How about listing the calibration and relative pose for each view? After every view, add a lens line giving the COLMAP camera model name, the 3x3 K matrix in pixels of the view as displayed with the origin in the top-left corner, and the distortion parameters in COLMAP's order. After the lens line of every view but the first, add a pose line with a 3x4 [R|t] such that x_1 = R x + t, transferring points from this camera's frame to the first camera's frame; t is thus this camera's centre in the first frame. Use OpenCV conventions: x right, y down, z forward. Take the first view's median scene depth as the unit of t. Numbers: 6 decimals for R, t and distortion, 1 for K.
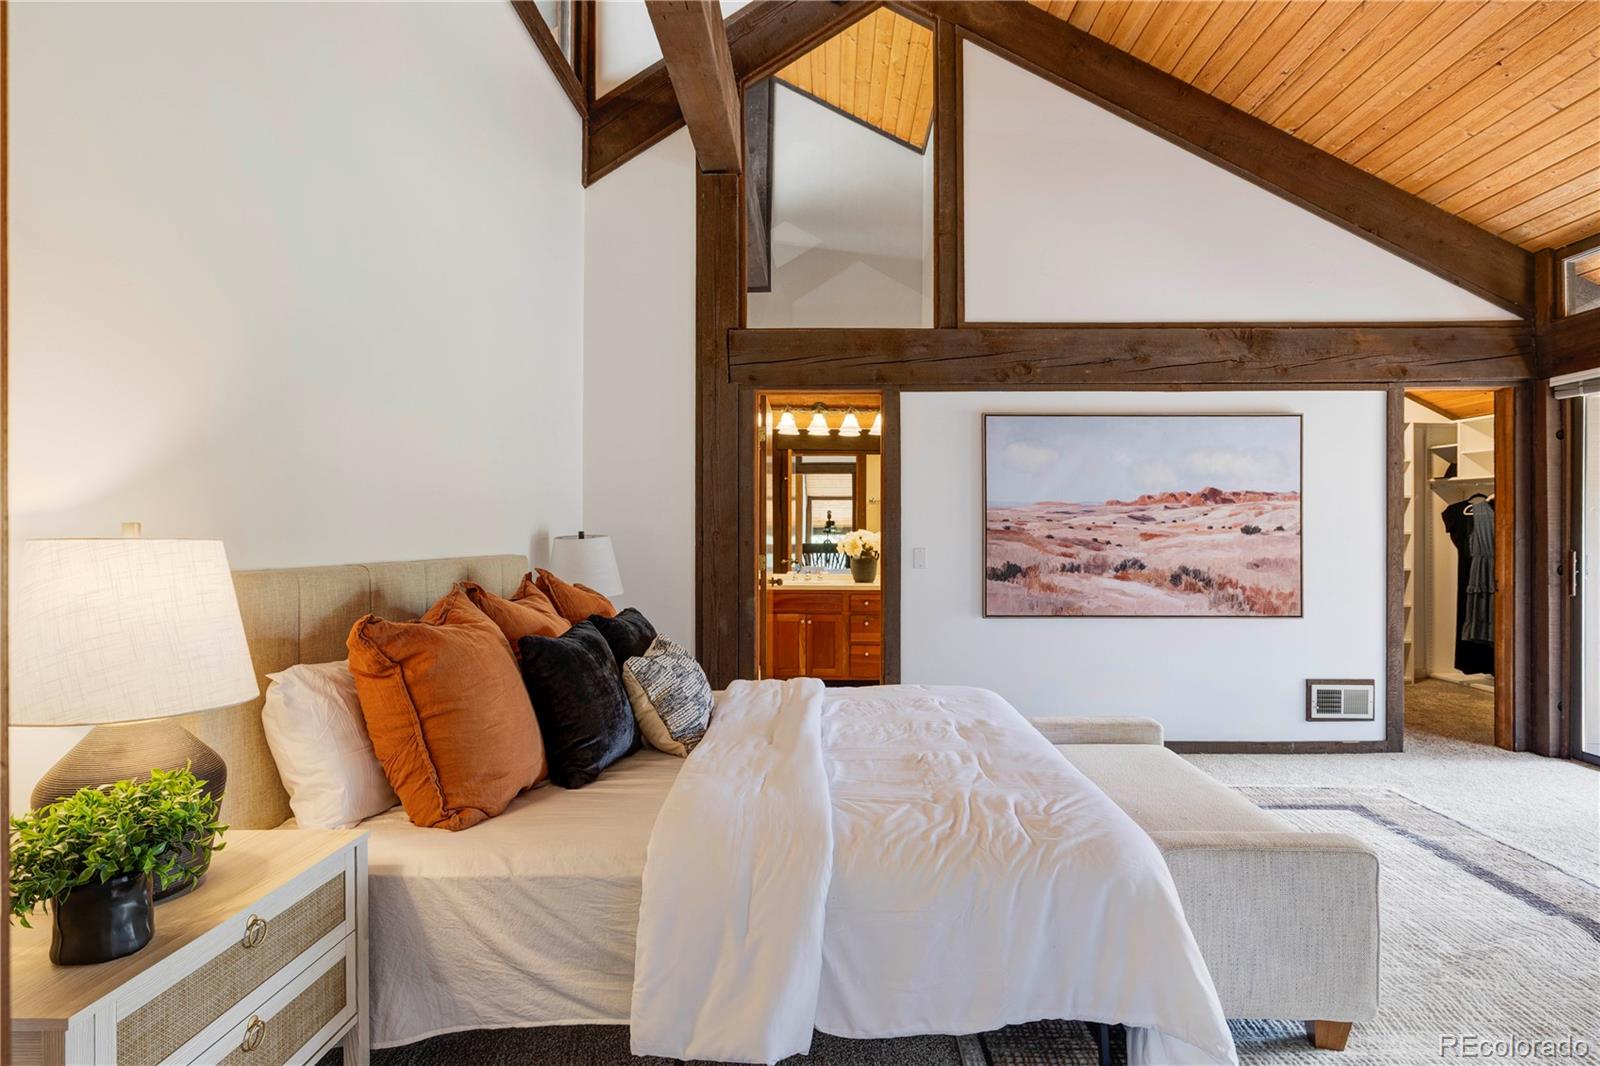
lens RADIAL K [[860.3, 0, 803.2], [0, 860.3, 528.8], [0, 0, 1]] dist [-0.001469, -0.001521]
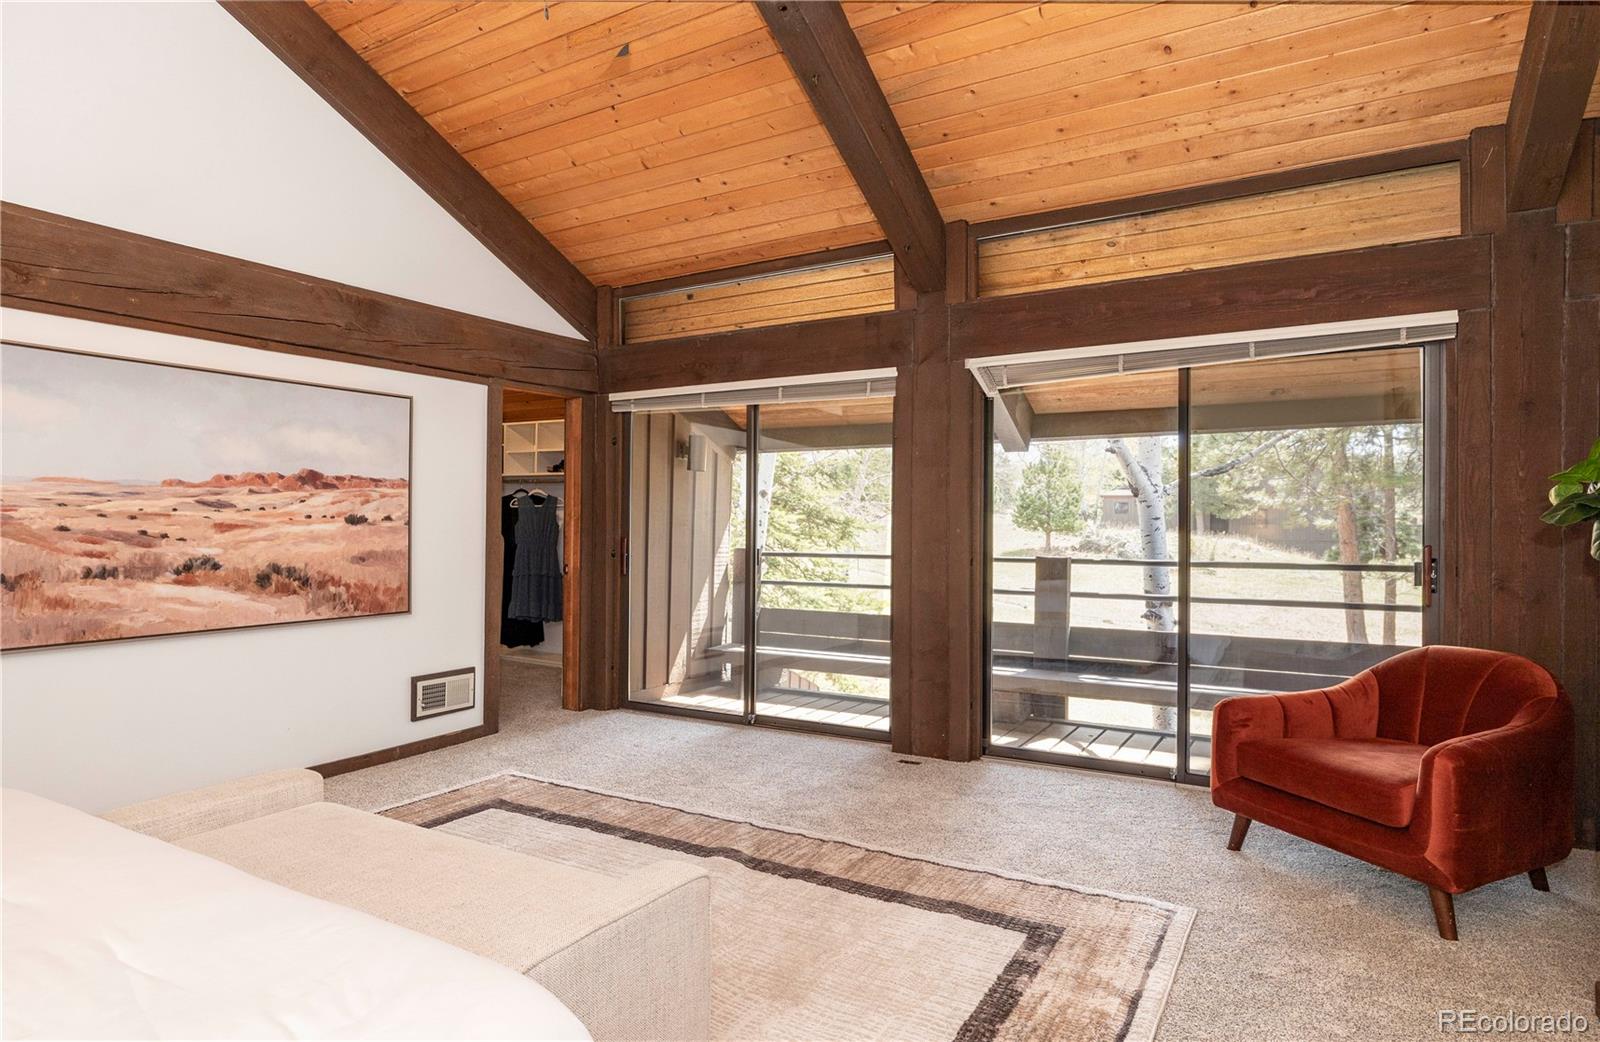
lens RADIAL K [[824.8, 0, 800.8], [0, 824.8, 519.0], [0, 0, 1]] dist [-0.004745, 0.000184]
pose [[0.466709, 0.005782, 0.884392, -0.018912], [-0.002057, 0.999983, -0.005453, 0.004386], [-0.884408, 0.000726, 0.466713, 0.191819]]
